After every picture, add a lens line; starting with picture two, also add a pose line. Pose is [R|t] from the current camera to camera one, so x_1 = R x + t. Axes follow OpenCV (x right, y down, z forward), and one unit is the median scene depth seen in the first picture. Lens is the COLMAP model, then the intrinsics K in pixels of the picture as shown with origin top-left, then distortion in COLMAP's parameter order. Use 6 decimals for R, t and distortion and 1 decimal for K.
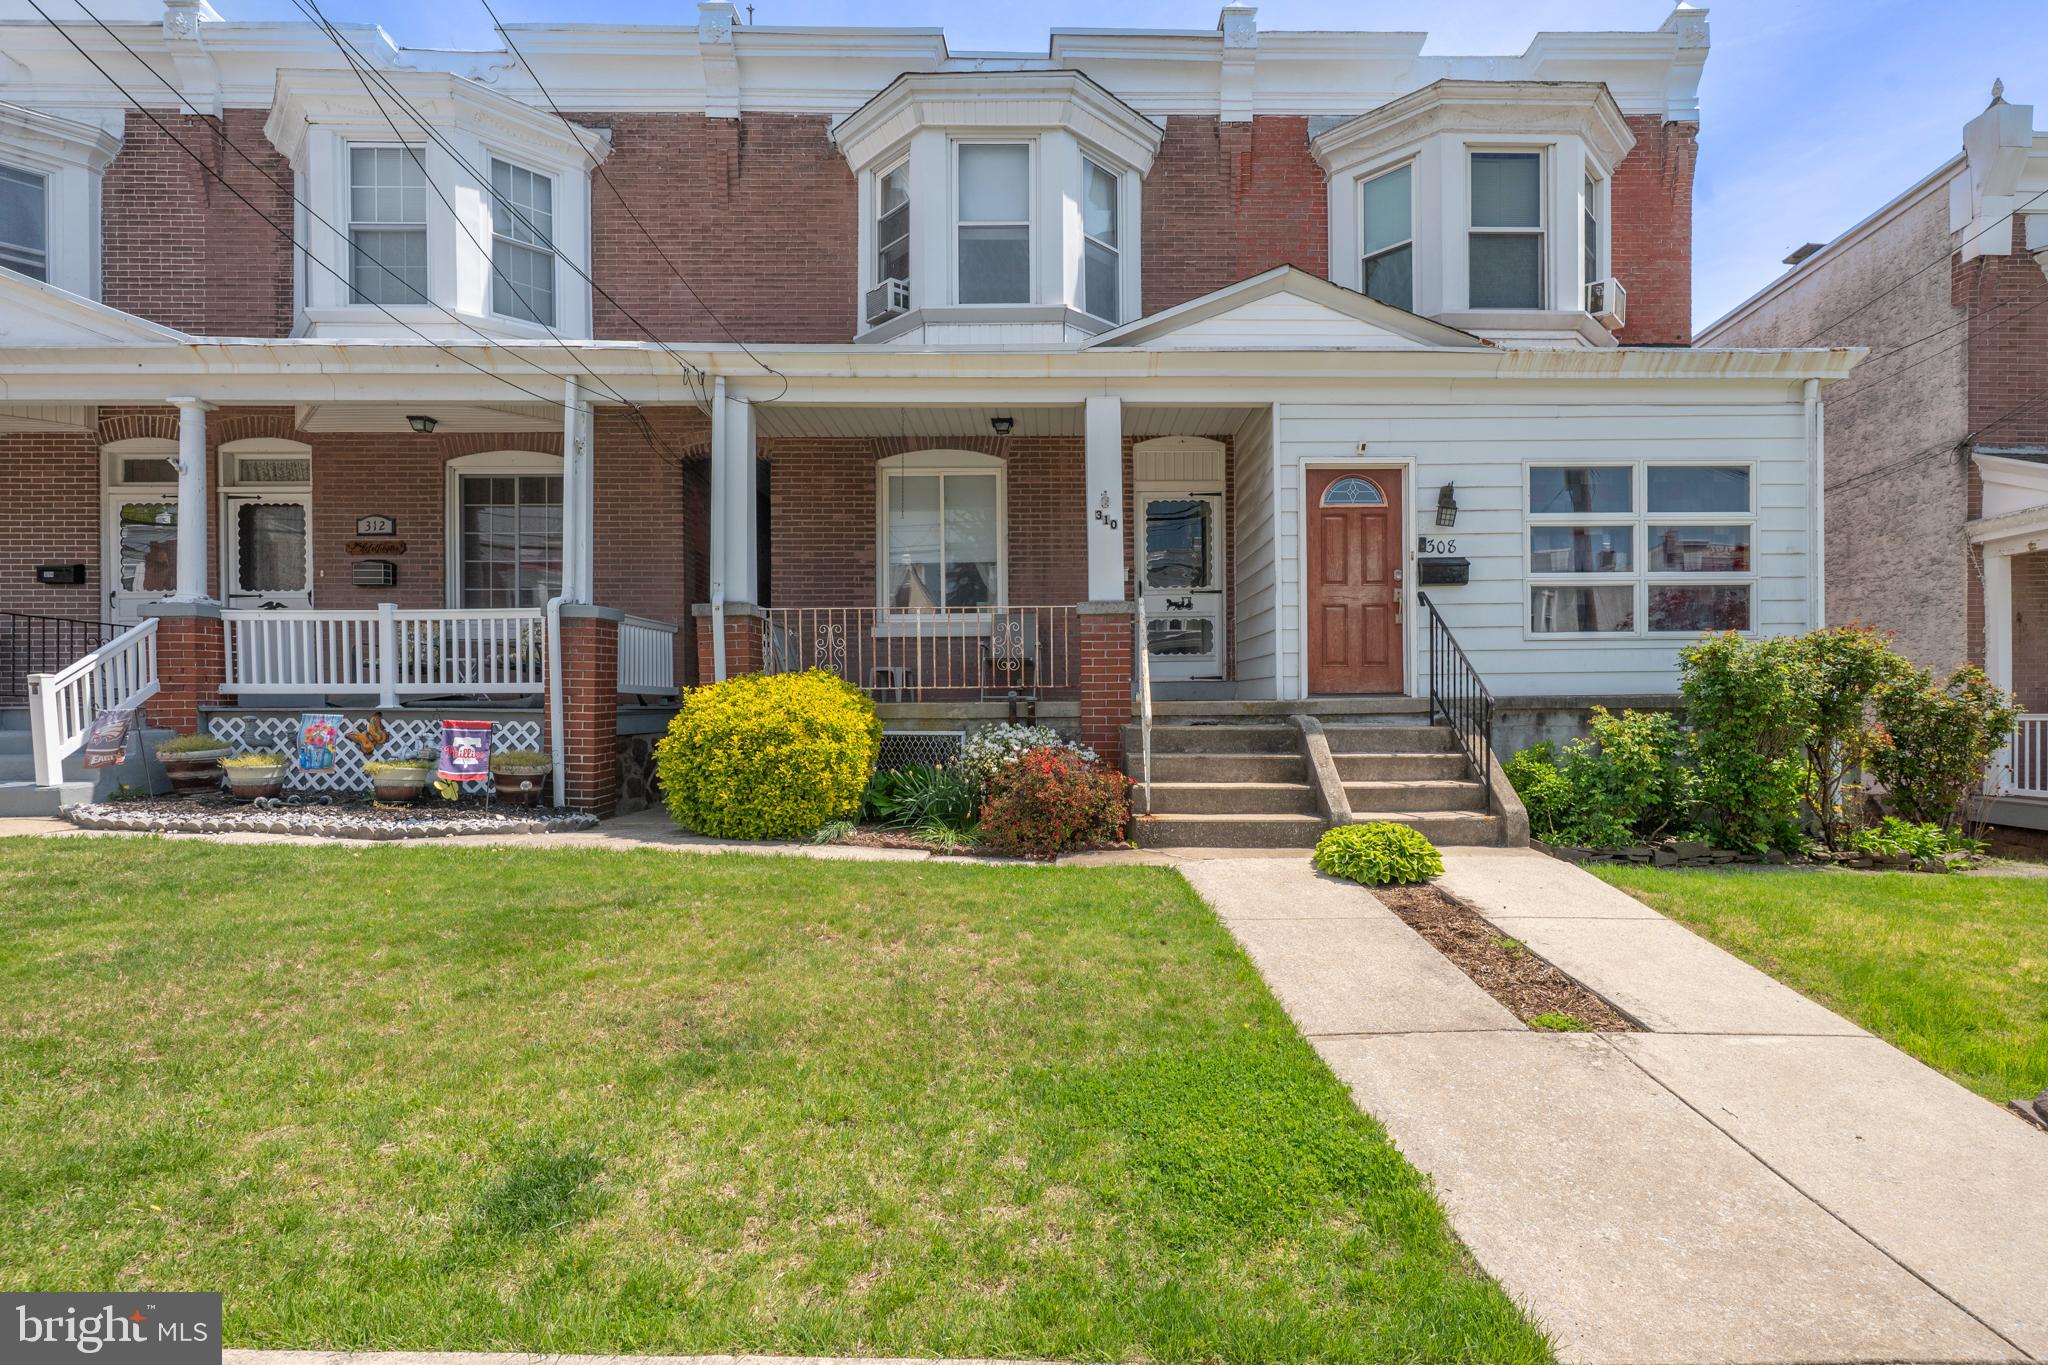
lens RADIAL K [[986.7, 0, 1040.1], [0, 986.7, 712.0], [0, 0, 1]] dist [-0.002925, 0.001980]
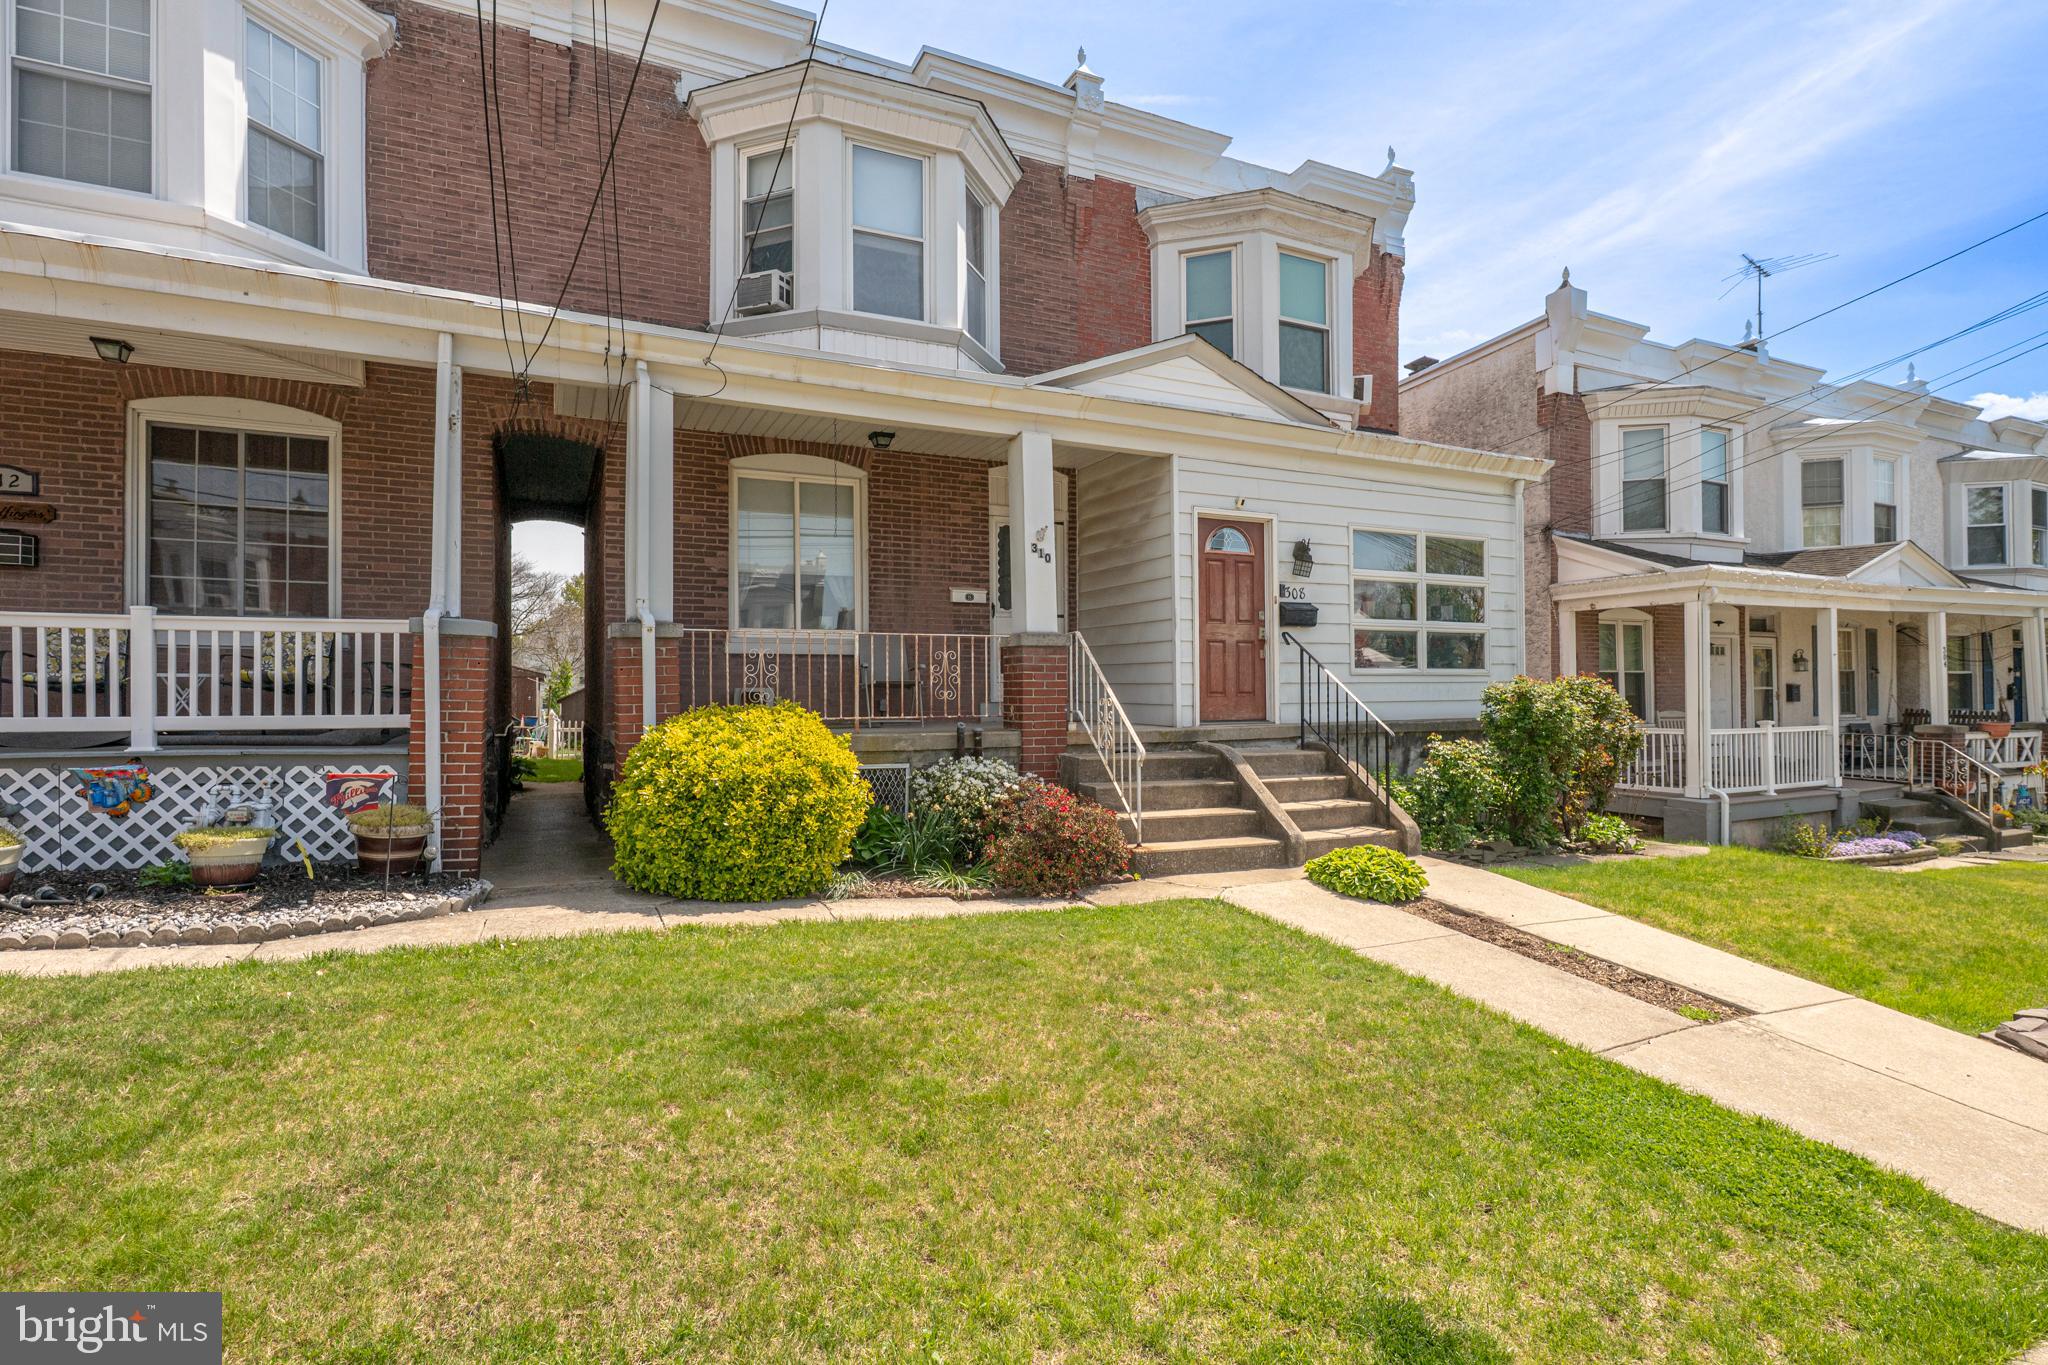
lens RADIAL K [[986.7, 0, 1008.7], [0, 986.7, 681.1], [0, 0, 1]] dist [-0.002925, 0.001980]
pose [[0.912656, 0.009139, 0.408626, -0.378027], [-0.002797, 0.999866, -0.016116, -0.045084], [-0.408718, 0.013566, 0.912560, 0.081009]]
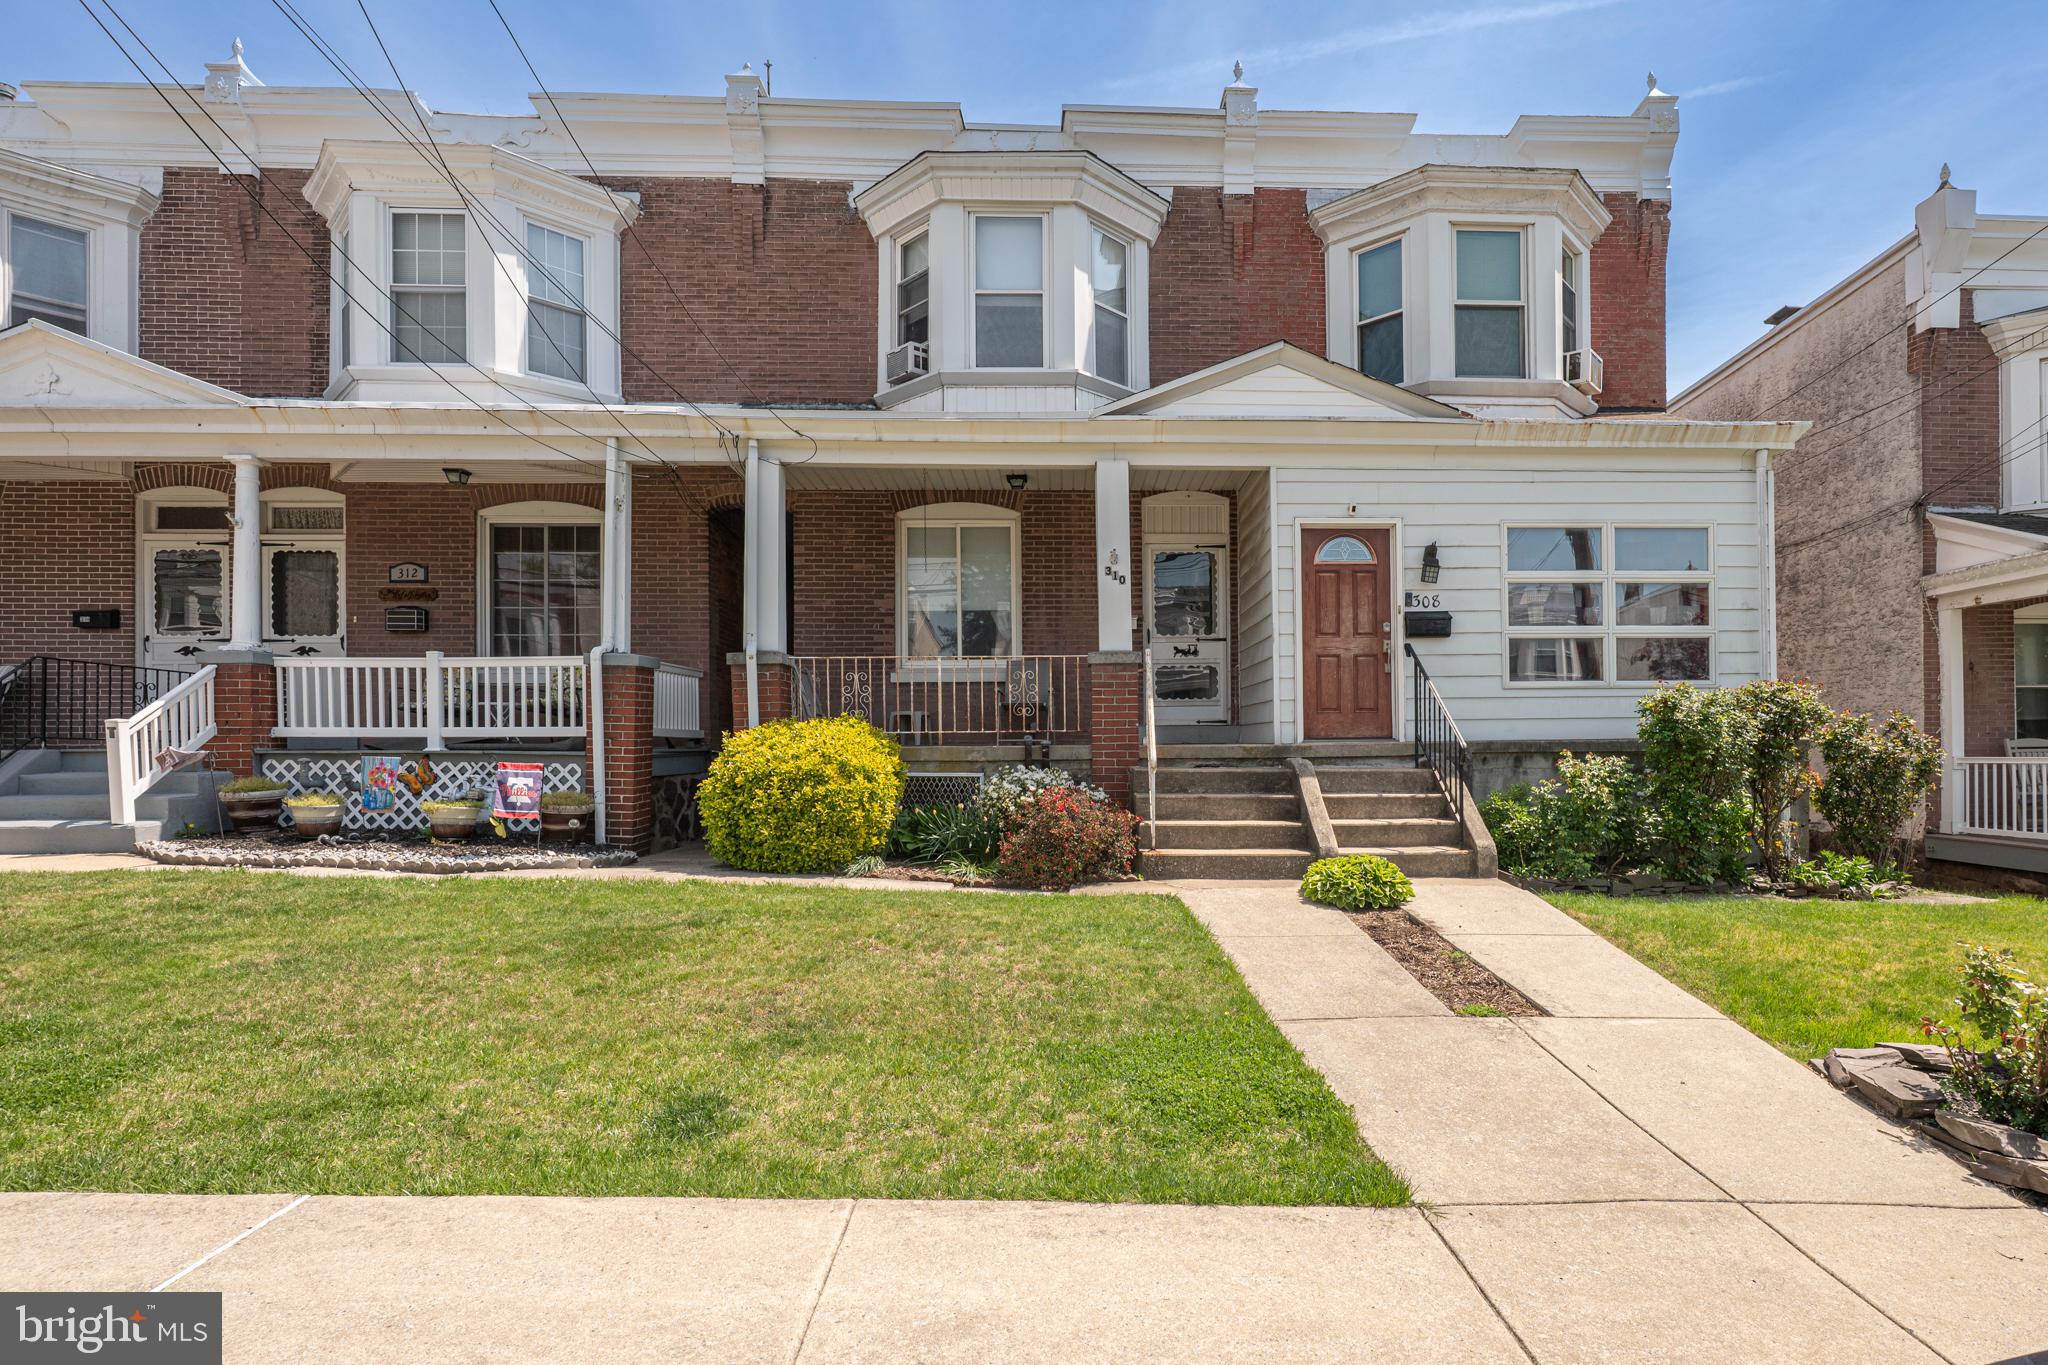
lens RADIAL K [[1045.7, 0, 1072.7], [0, 1045.7, 740.8], [0, 0, 1]] dist [-0.004519, 0.000089]
pose [[0.999731, 0.000905, 0.023177, -0.005505], [-0.000661, 0.999945, -0.010511, -0.003297], [-0.023185, 0.010493, 0.999676, -0.131159]]
